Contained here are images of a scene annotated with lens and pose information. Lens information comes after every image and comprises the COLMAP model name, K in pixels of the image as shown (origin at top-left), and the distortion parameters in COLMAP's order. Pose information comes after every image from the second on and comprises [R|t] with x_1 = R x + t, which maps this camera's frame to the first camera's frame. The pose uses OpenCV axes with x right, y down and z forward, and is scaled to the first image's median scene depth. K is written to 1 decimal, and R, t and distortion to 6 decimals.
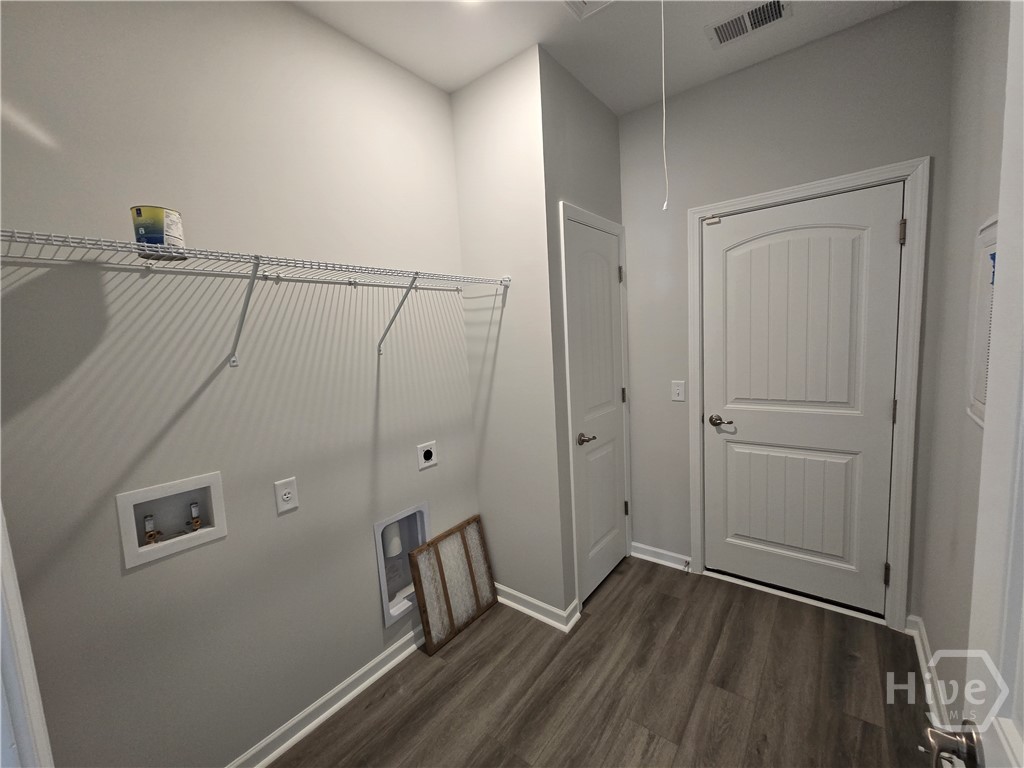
lens RADIAL K [[424.6, 0, 512.0], [0, 424.6, 384.0], [0, 0, 1]] dist [0.001080, 0.000697]
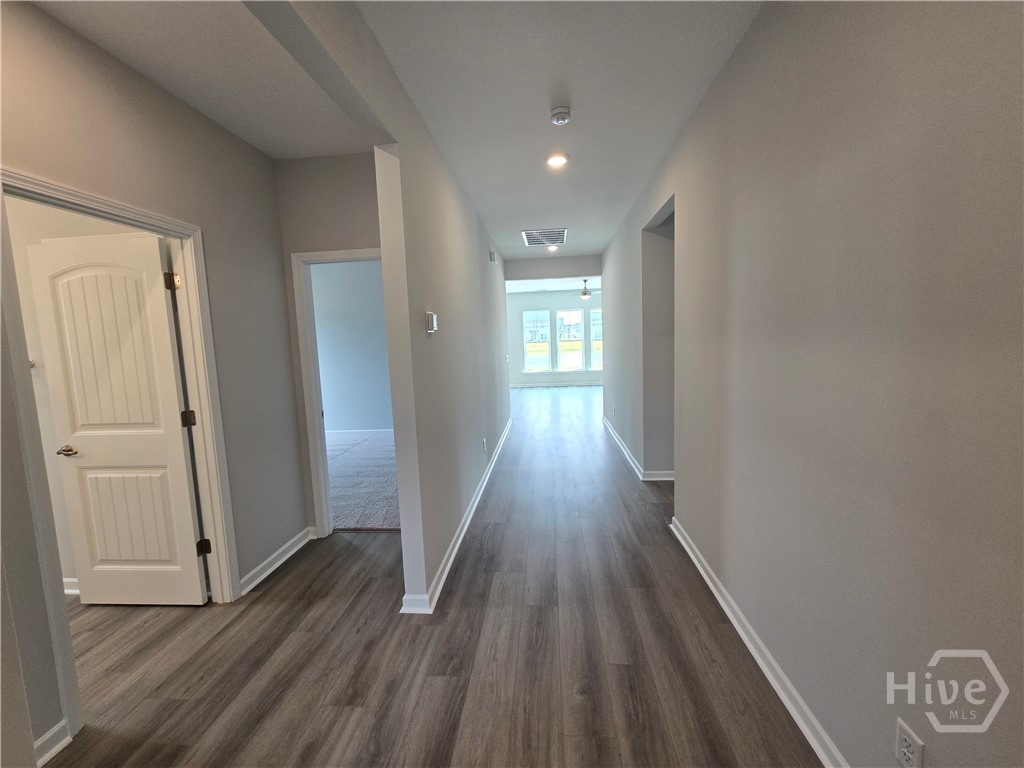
lens RADIAL K [[424.6, 0, 512.0], [0, 424.6, 384.0], [0, 0, 1]] dist [0.001080, 0.000697]
pose [[0.839227, -0.034712, 0.542672, 0.862263], [0.058354, 0.997947, -0.026409, 0.023179], [-0.540641, 0.053830, 0.839530, -0.413688]]
